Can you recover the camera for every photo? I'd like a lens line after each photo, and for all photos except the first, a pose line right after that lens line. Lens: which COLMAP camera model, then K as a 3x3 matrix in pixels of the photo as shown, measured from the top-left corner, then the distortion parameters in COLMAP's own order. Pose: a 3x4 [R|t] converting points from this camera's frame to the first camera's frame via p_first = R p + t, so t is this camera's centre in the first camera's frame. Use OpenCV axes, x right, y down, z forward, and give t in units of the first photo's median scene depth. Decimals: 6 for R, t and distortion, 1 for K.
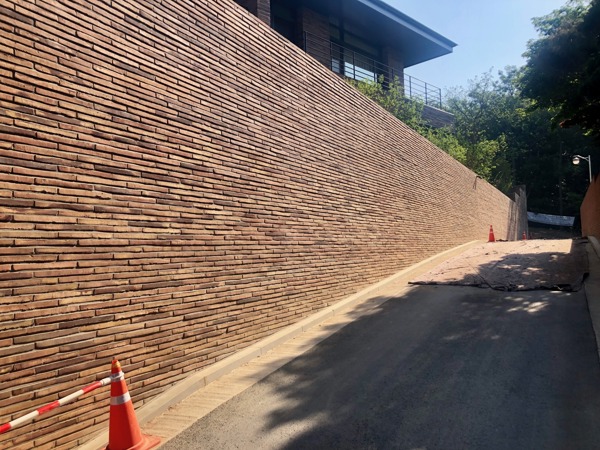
lens RADIAL K [[482.4, 0, 298.9], [0, 482.4, 226.4], [0, 0, 1]] dist [0.017223, -0.008632]
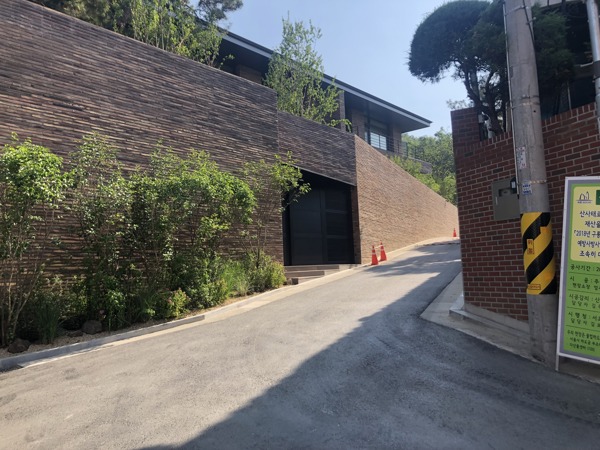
lens RADIAL K [[482.4, 0, 300.8], [0, 482.4, 223.4], [0, 0, 1]] dist [0.017223, -0.008632]
pose [[0.997382, -0.000388, 0.072312, -1.185268], [0.003607, 0.999007, -0.044399, 0.227745], [-0.072223, 0.044543, 0.996393, -2.948218]]
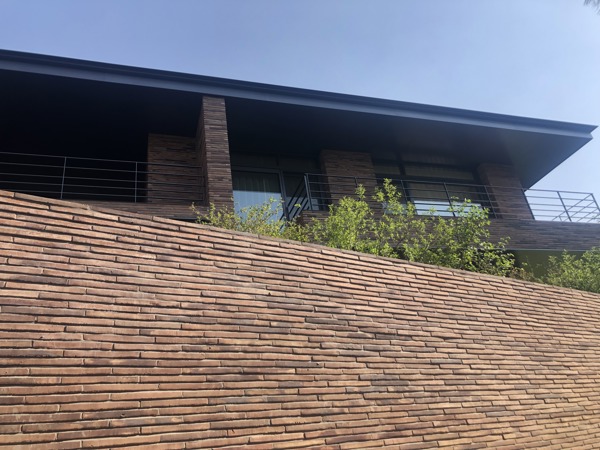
lens RADIAL K [[482.4, 0, 299.8], [0, 482.4, 225.1], [0, 0, 1]] dist [0.017223, -0.008632]
pose [[0.879742, -0.286666, -0.379310, 0.868137], [0.117604, 0.904202, -0.410596, -0.149516], [0.460677, 0.316610, 0.829177, 1.468761]]
